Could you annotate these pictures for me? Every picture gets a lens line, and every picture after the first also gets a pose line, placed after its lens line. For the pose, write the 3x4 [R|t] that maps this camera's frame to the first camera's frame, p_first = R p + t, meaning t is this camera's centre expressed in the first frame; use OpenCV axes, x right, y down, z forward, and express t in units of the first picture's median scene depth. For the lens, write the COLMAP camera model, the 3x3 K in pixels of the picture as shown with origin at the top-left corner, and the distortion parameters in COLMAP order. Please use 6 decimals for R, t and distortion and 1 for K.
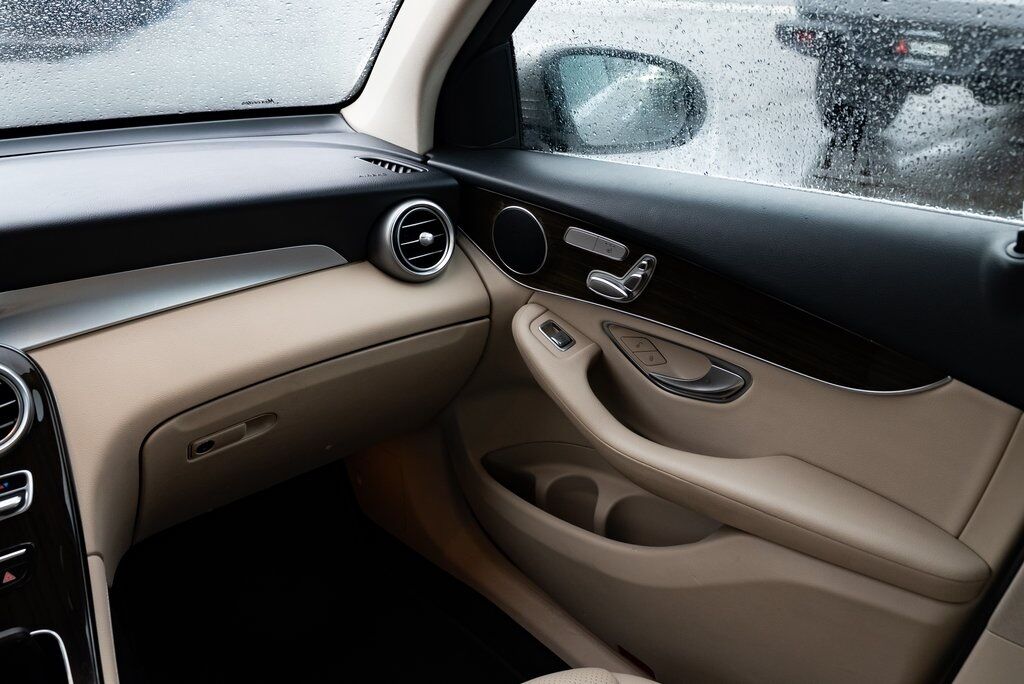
lens RADIAL K [[897.3, 0, 514.8], [0, 897.3, 335.6], [0, 0, 1]] dist [-0.011050, 0.007675]
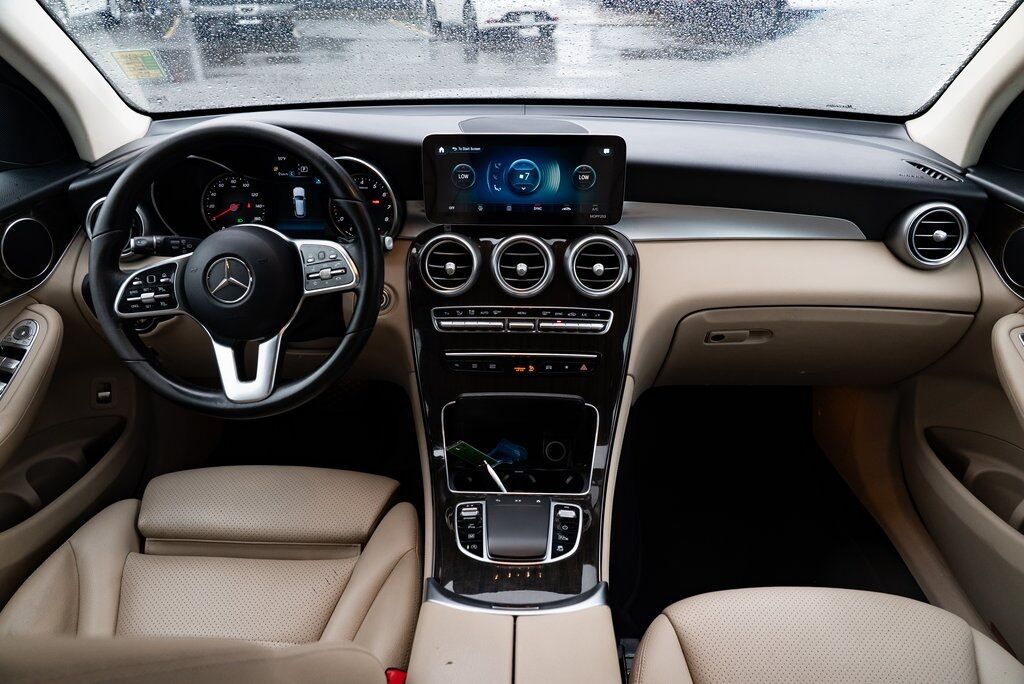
lens RADIAL K [[697.7, 0, 512.0], [0, 697.7, 342.0], [0, 0, 1]] dist [-0.034604, 0.019471]
pose [[0.753693, 0.320601, -0.573726, 0.045701], [-0.275946, 0.946645, 0.166485, 0.031626], [0.596490, 0.032838, 0.801948, -0.088680]]
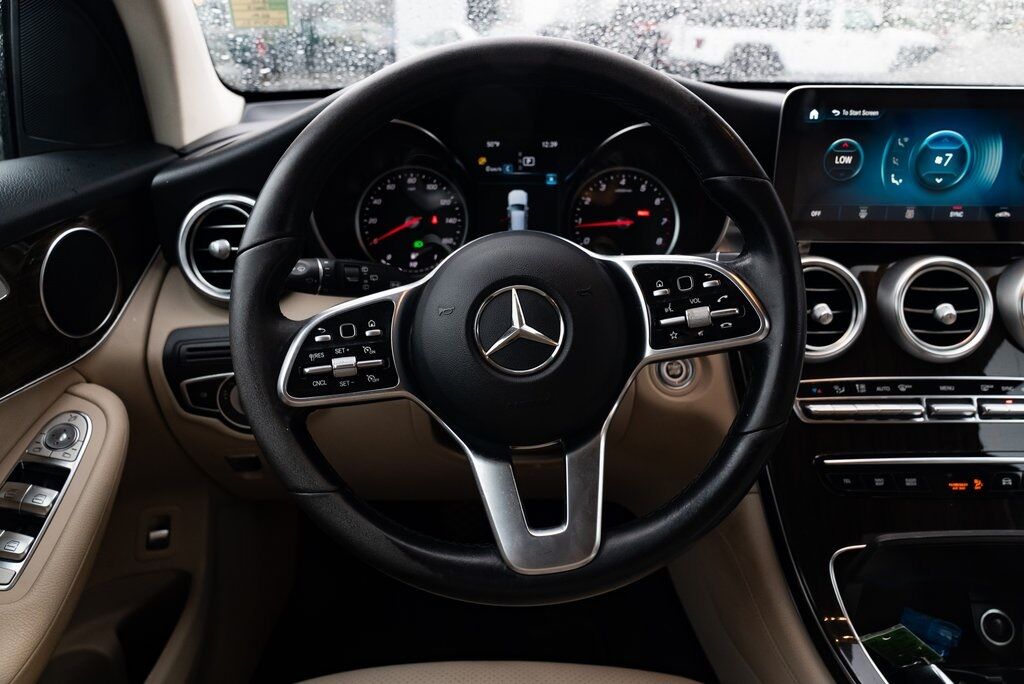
lens RADIAL K [[749.9, 0, 512.9], [0, 749.9, 333.7], [0, 0, 1]] dist [-0.010196, -0.003944]
pose [[0.782892, 0.239673, -0.574141, -0.426033], [-0.267634, 0.962811, 0.036978, 0.172987], [0.561651, 0.124710, 0.817921, -0.008890]]
